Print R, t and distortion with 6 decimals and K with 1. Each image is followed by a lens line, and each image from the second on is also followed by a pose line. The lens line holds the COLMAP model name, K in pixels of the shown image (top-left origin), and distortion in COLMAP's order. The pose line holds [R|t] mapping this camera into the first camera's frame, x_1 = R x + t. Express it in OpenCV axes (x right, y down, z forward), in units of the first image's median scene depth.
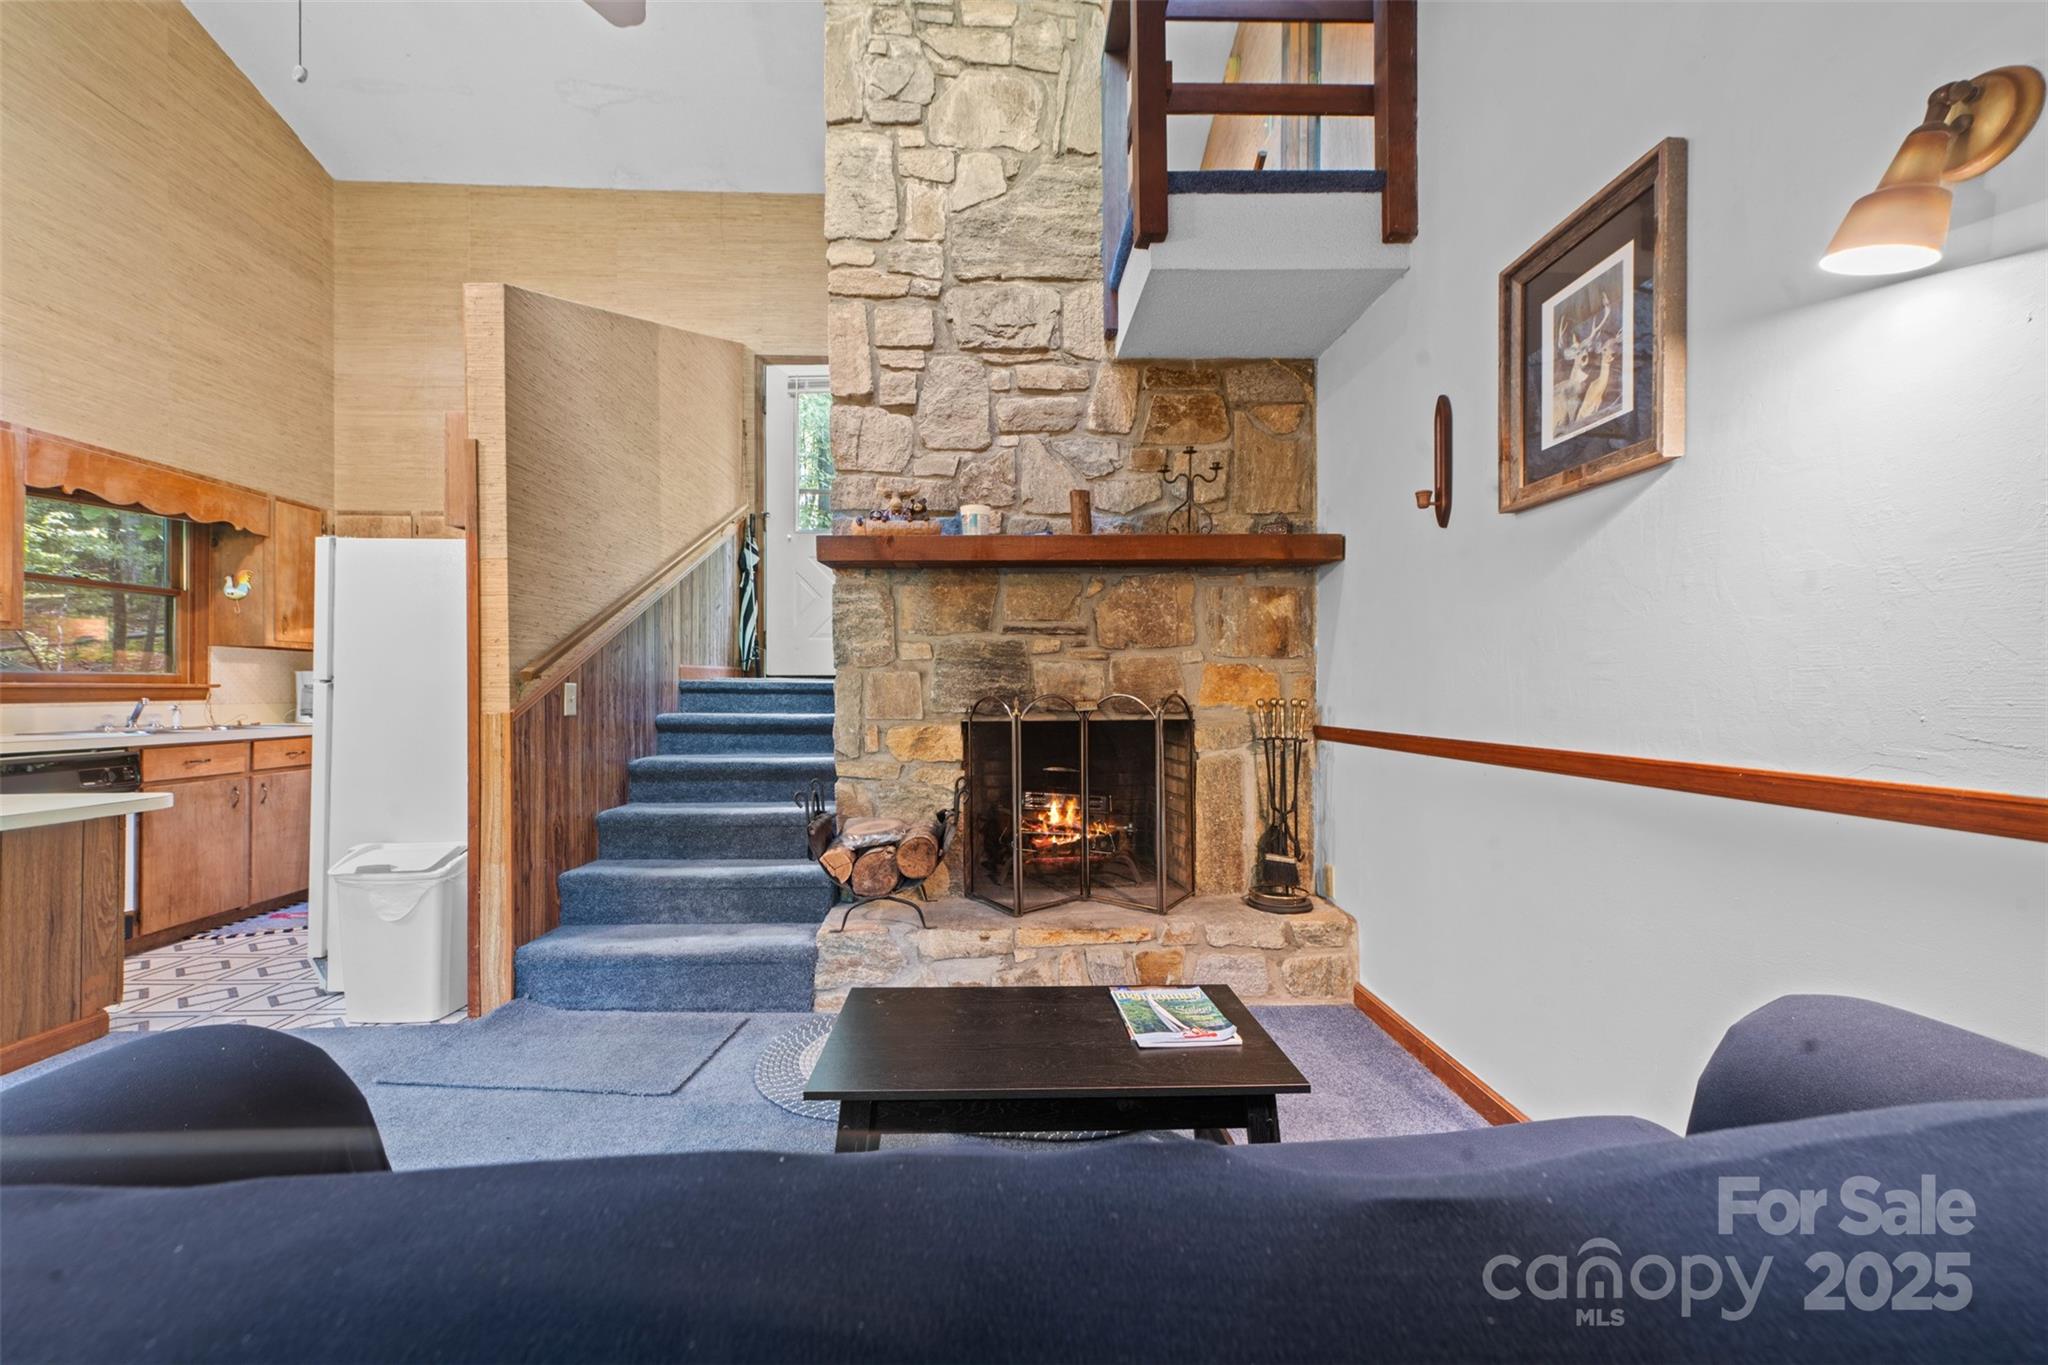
lens RADIAL K [[803.8, 0, 1033.0], [0, 803.8, 685.8], [0, 0, 1]] dist [0.011376, -0.001574]
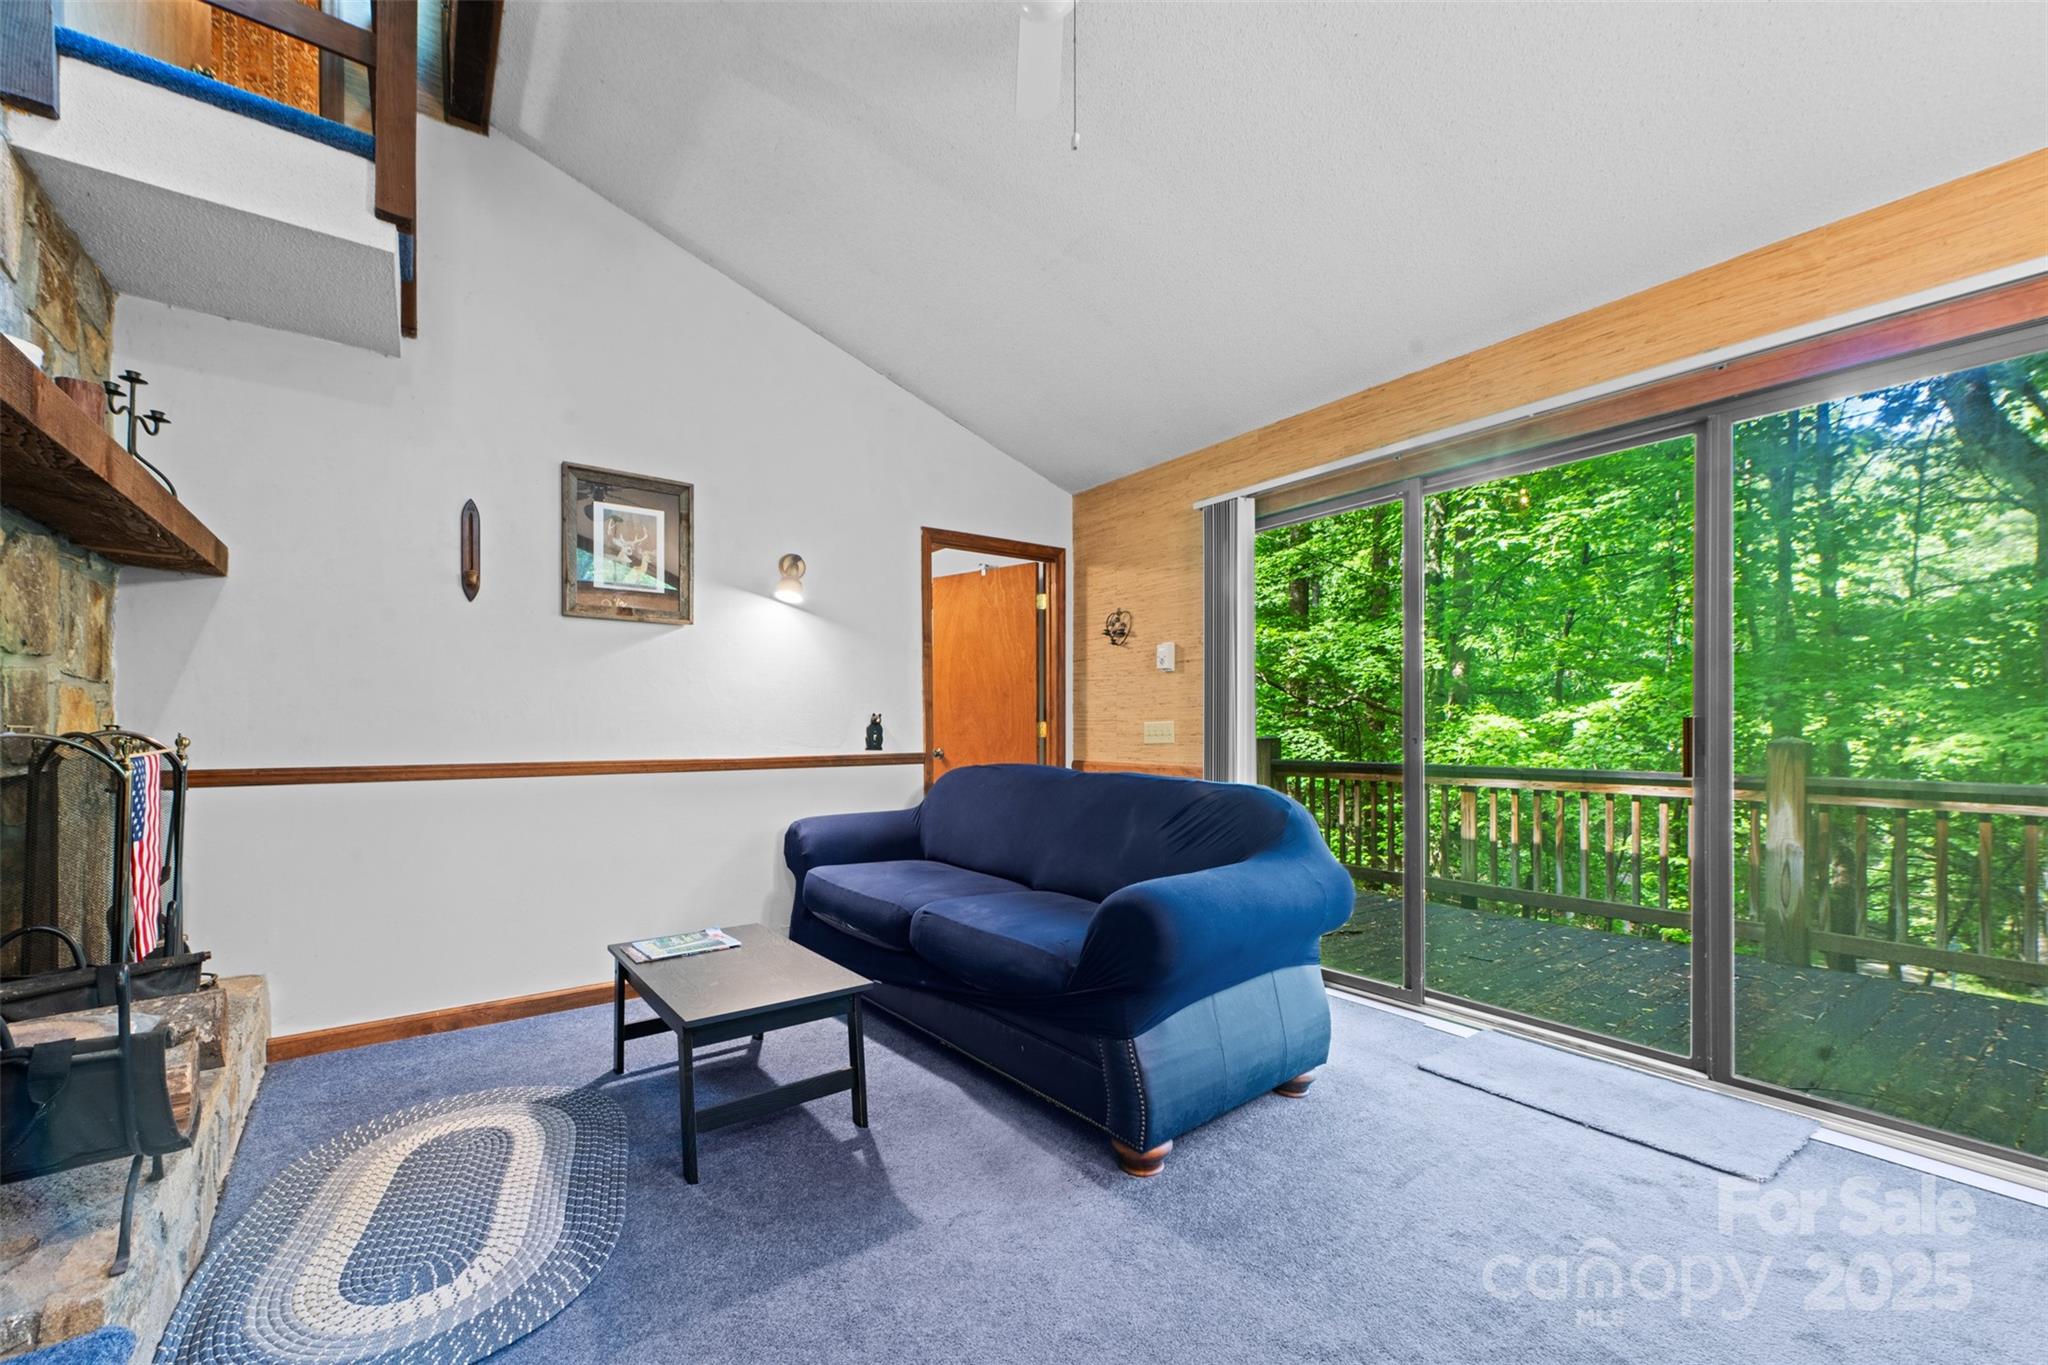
lens RADIAL K [[803.8, 0, 992.9], [0, 803.8, 729.7], [0, 0, 1]] dist [0.011376, -0.001574]
pose [[-0.536884, -0.001312, 0.843655, -0.760023], [-0.006902, 0.999972, -0.002837, 0.005956], [-0.843628, -0.007346, -0.536878, 0.723708]]
